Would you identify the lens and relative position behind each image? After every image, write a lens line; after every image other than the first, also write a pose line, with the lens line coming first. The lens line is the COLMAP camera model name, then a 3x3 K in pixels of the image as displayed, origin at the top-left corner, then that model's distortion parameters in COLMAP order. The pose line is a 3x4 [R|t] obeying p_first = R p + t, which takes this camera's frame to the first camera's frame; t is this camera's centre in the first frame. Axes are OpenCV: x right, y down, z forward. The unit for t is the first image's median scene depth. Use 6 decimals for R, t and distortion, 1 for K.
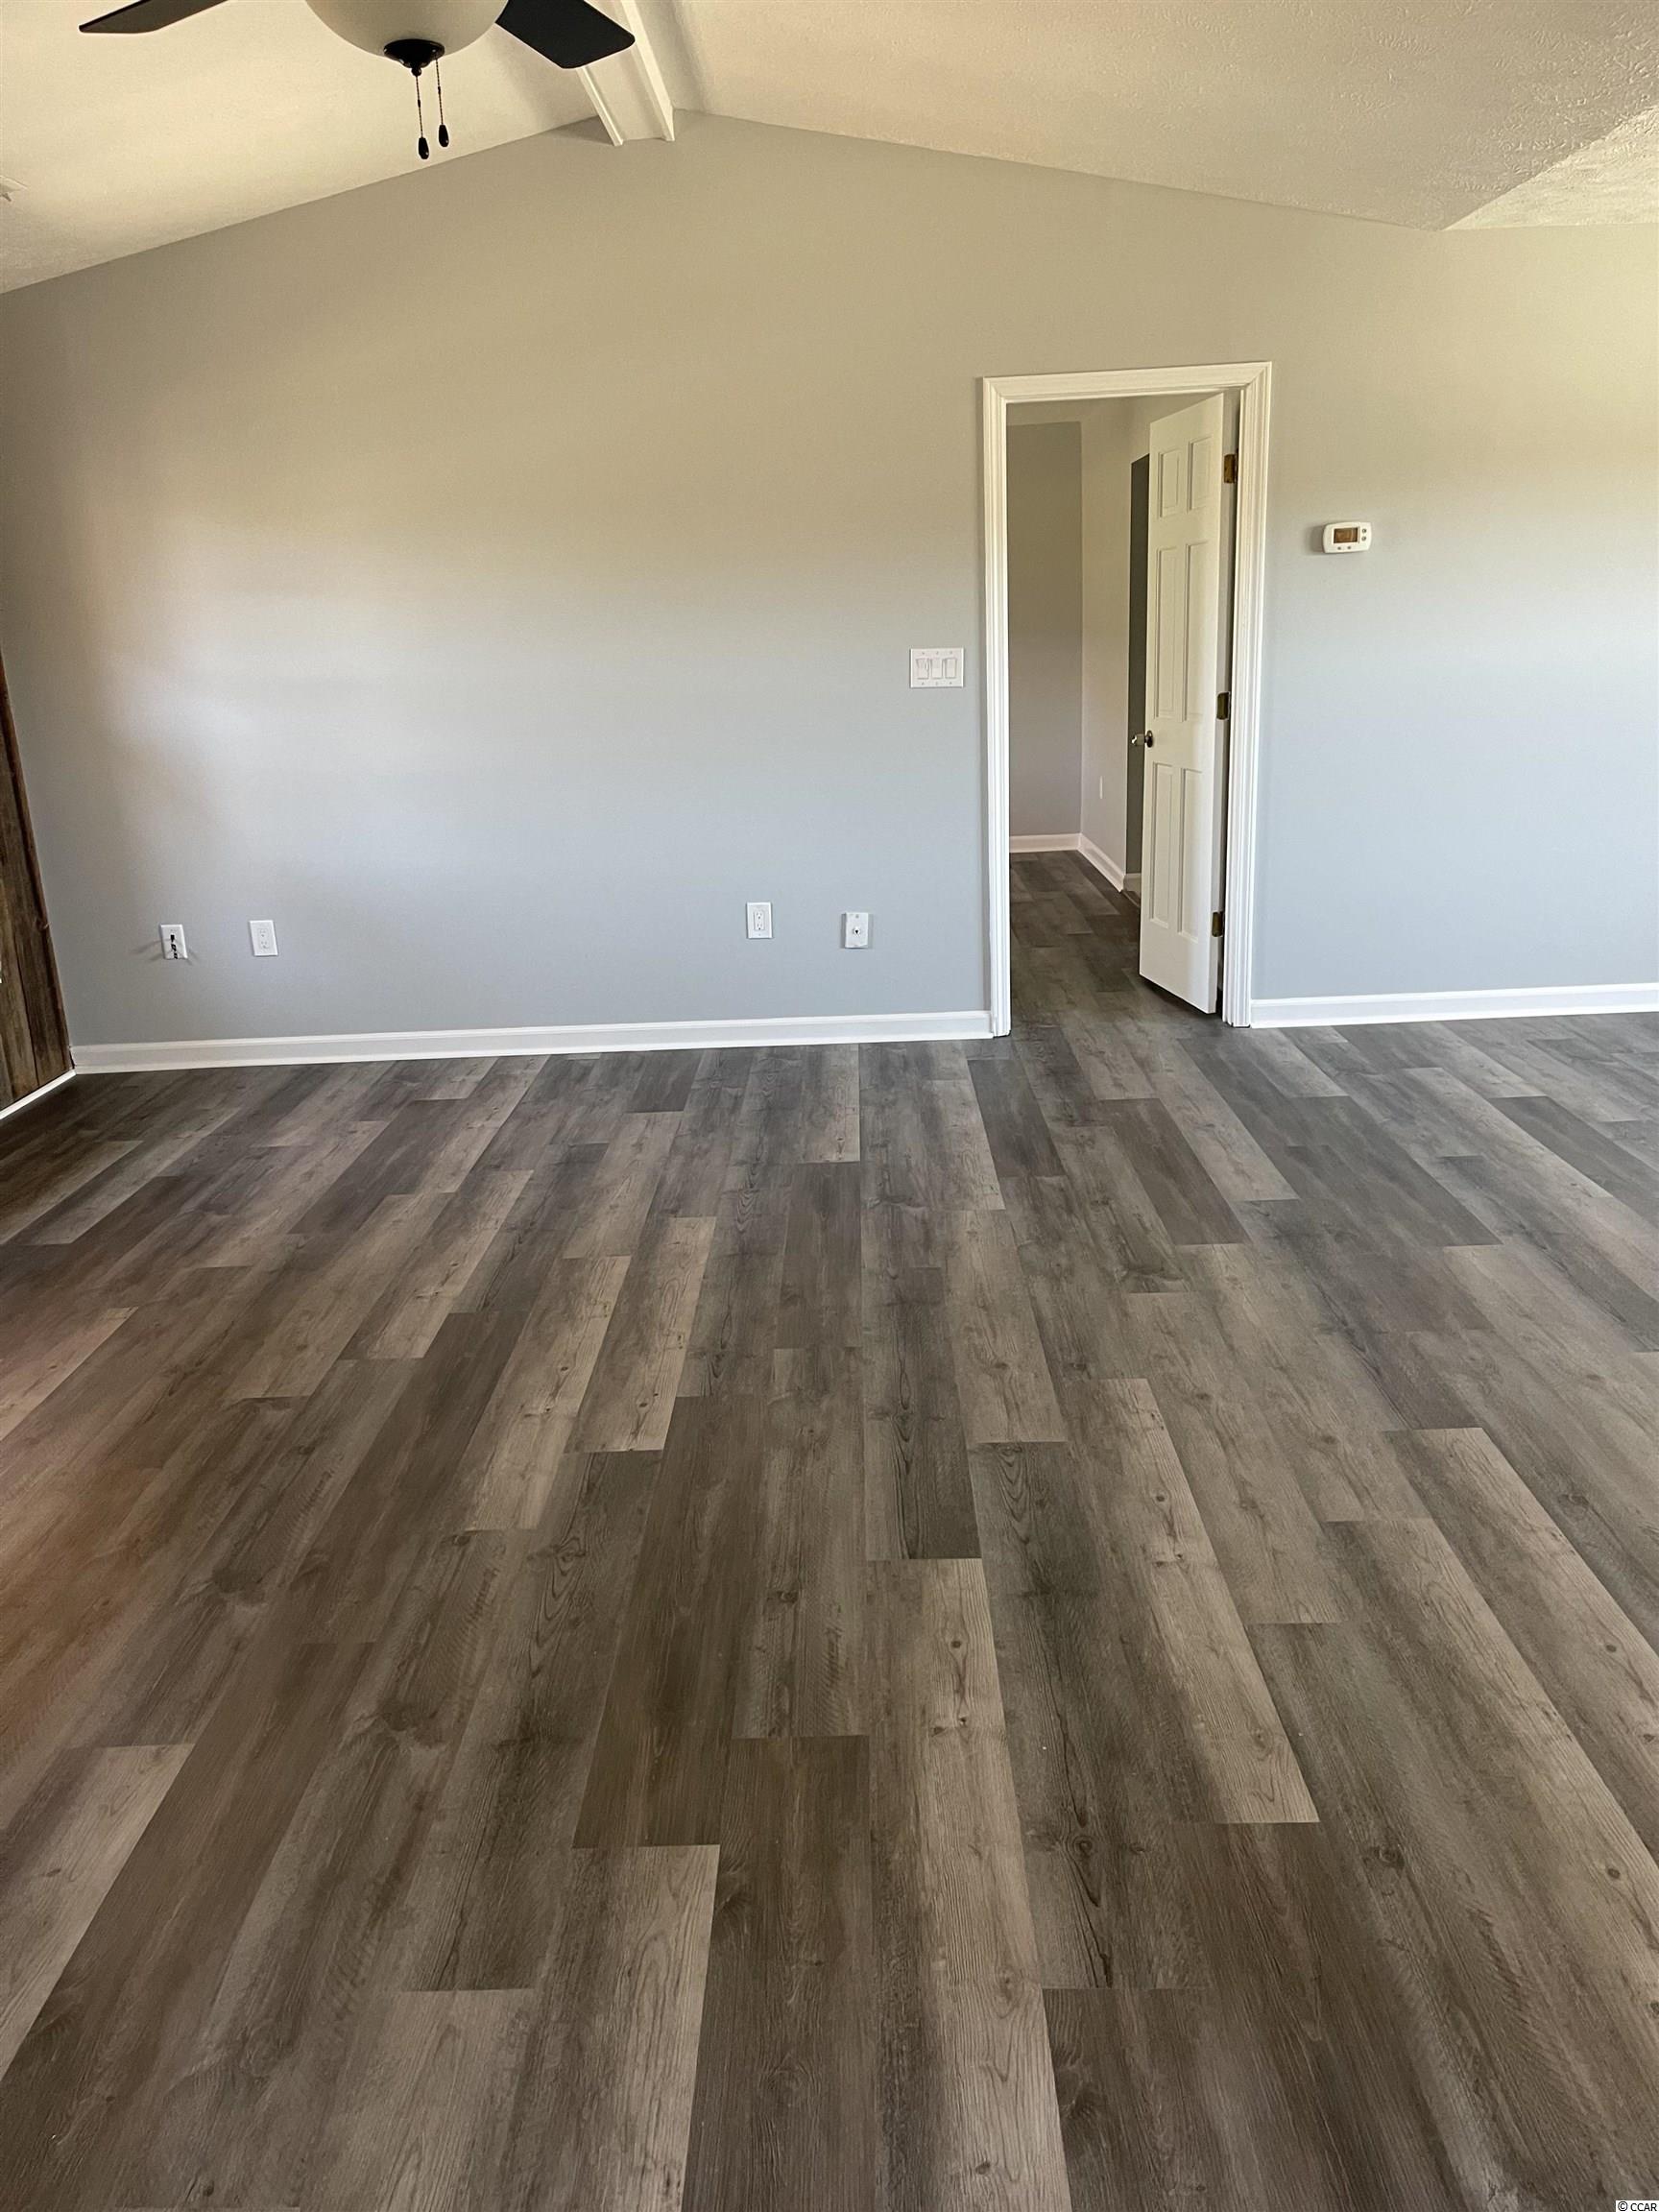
lens RADIAL K [[1659.2, 0, 814.8], [0, 1659.2, 1101.0], [0, 0, 1]] dist [0.071534, -0.094910]
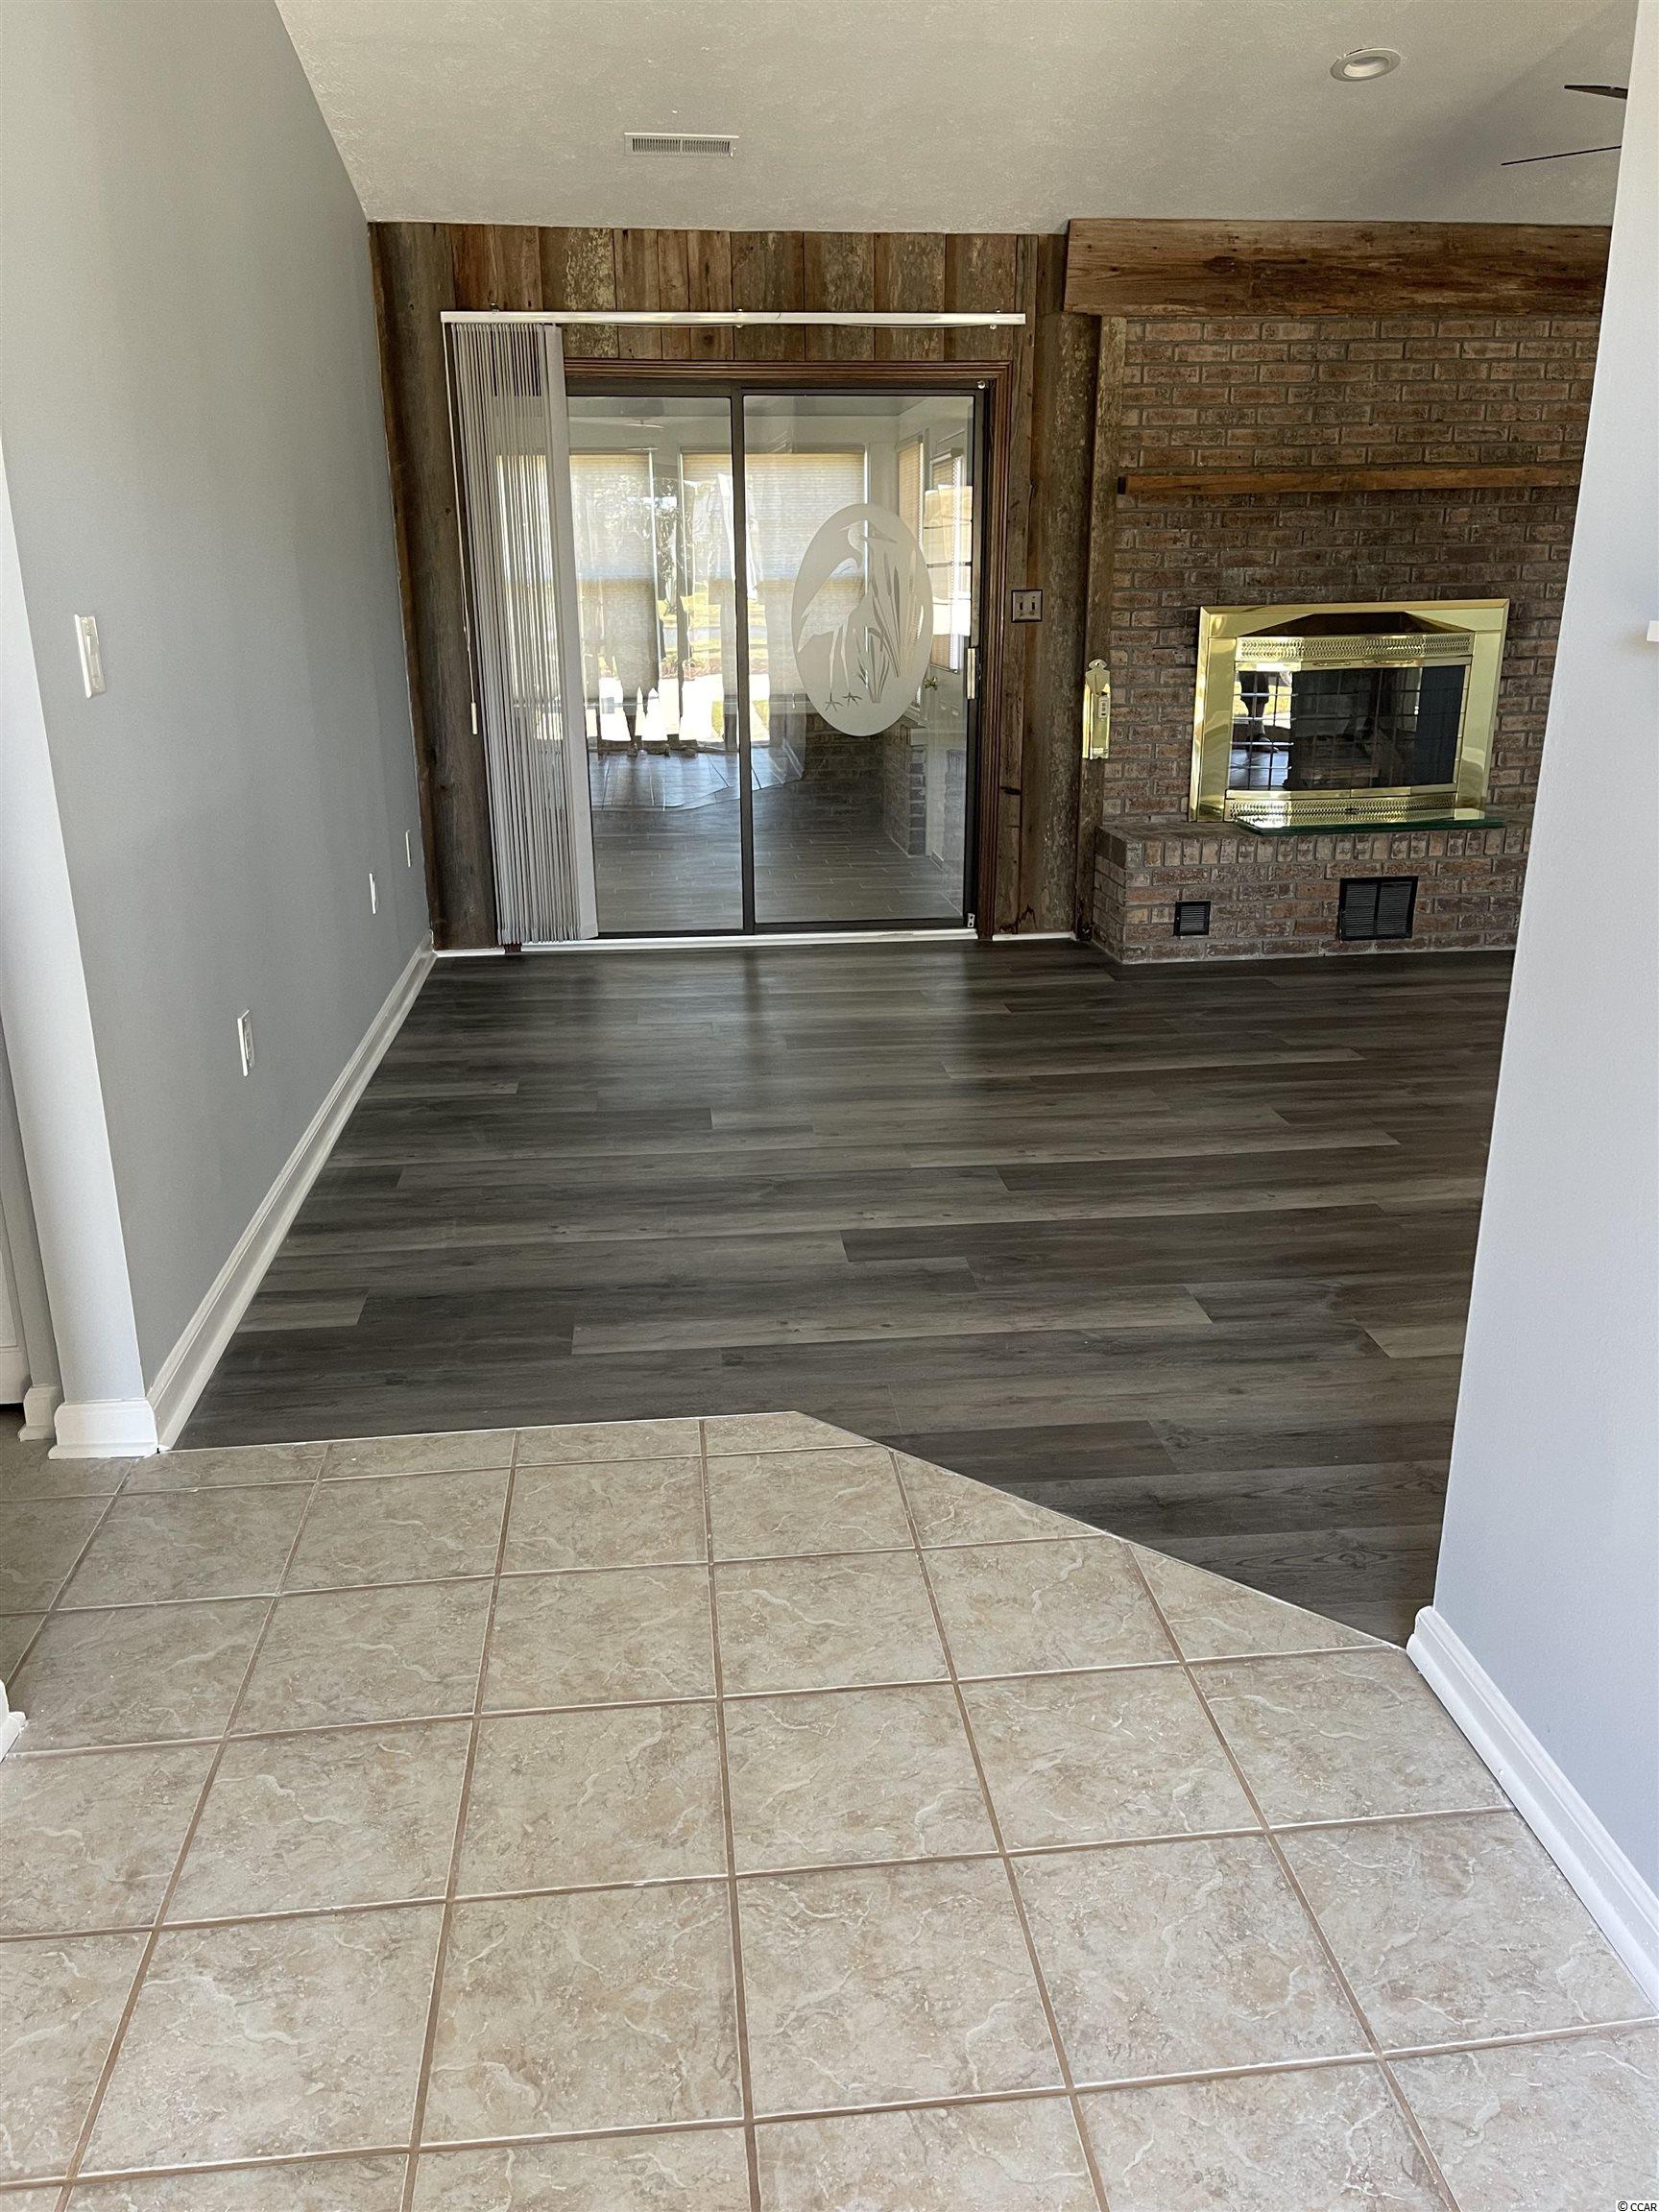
lens RADIAL K [[1659.2, 0, 835.7], [0, 1659.2, 1106.4], [0, 0, 1]] dist [0.071534, -0.094910]
pose [[0.130606, 0.346980, -0.928734, 1.688811], [-0.270219, 0.913751, 0.303382, -0.031965], [0.953899, 0.211338, 0.213102, -0.105876]]
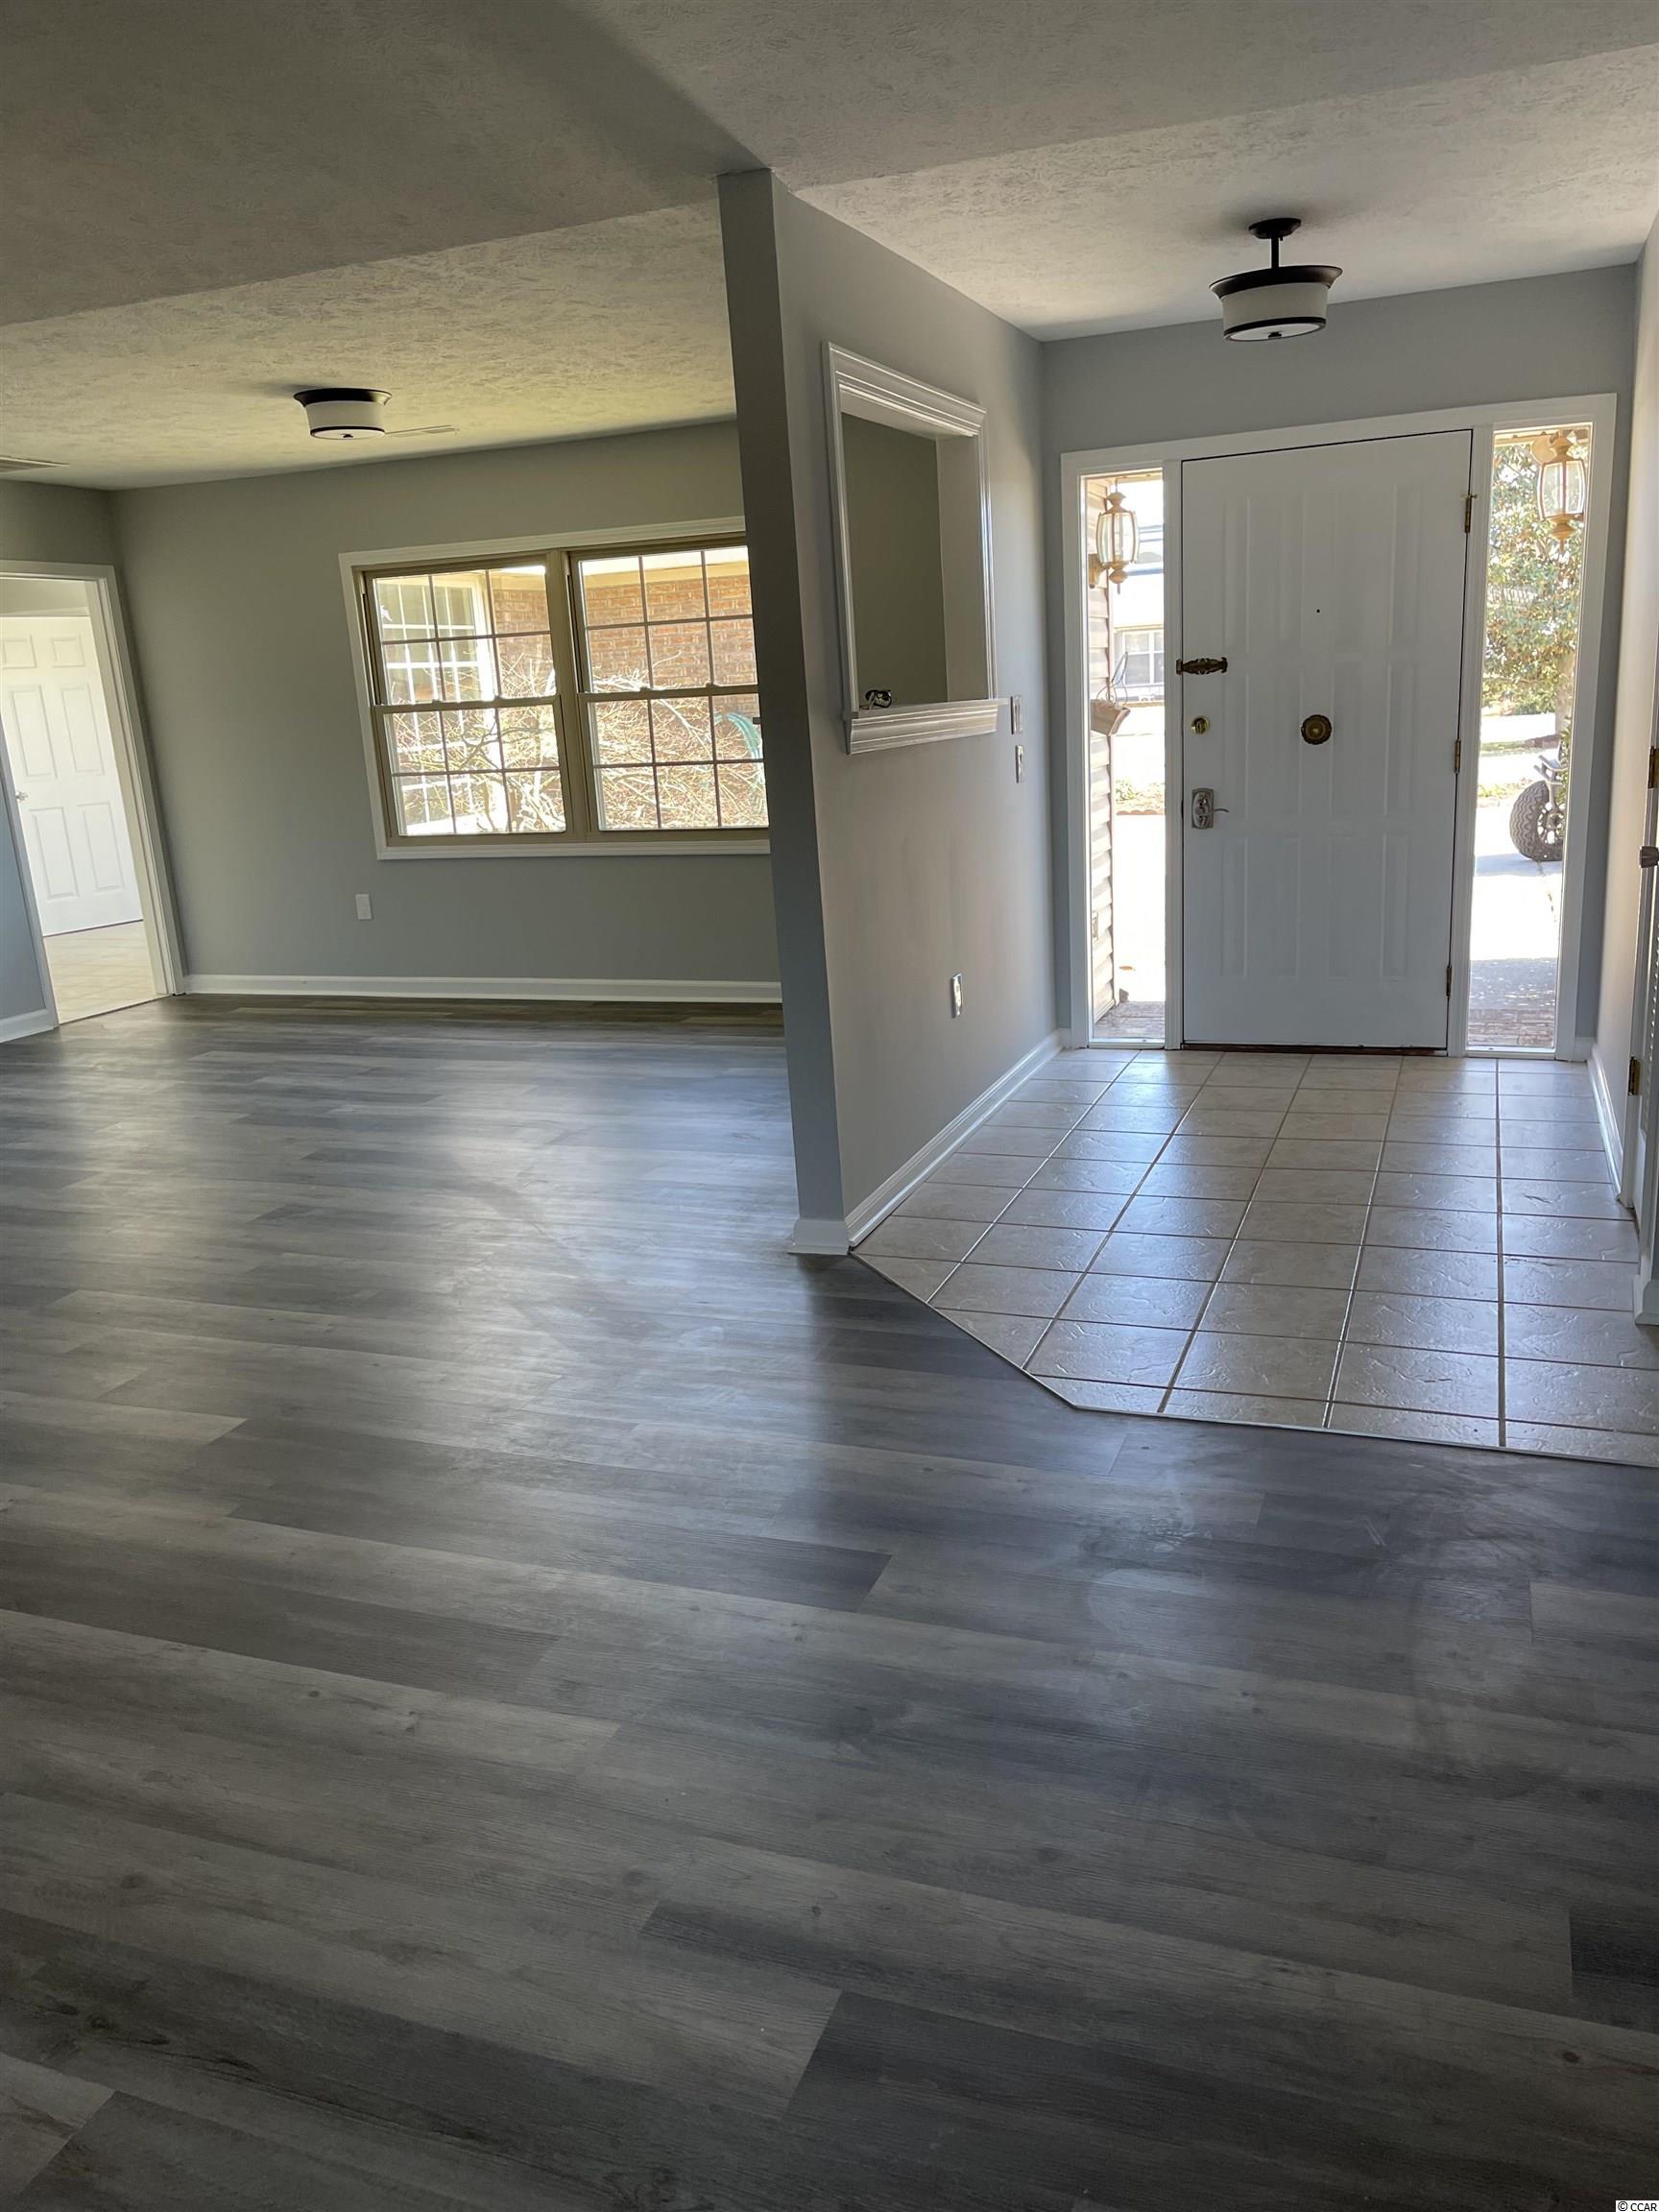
lens RADIAL K [[1659.2, 0, 841.1], [0, 1659.2, 1101.1], [0, 0, 1]] dist [0.071534, -0.094910]
pose [[0.333215, -0.209639, 0.919249, -0.972721], [0.303047, 0.947048, 0.106128, 0.121724], [-0.892822, 0.243212, 0.379101, -0.258779]]
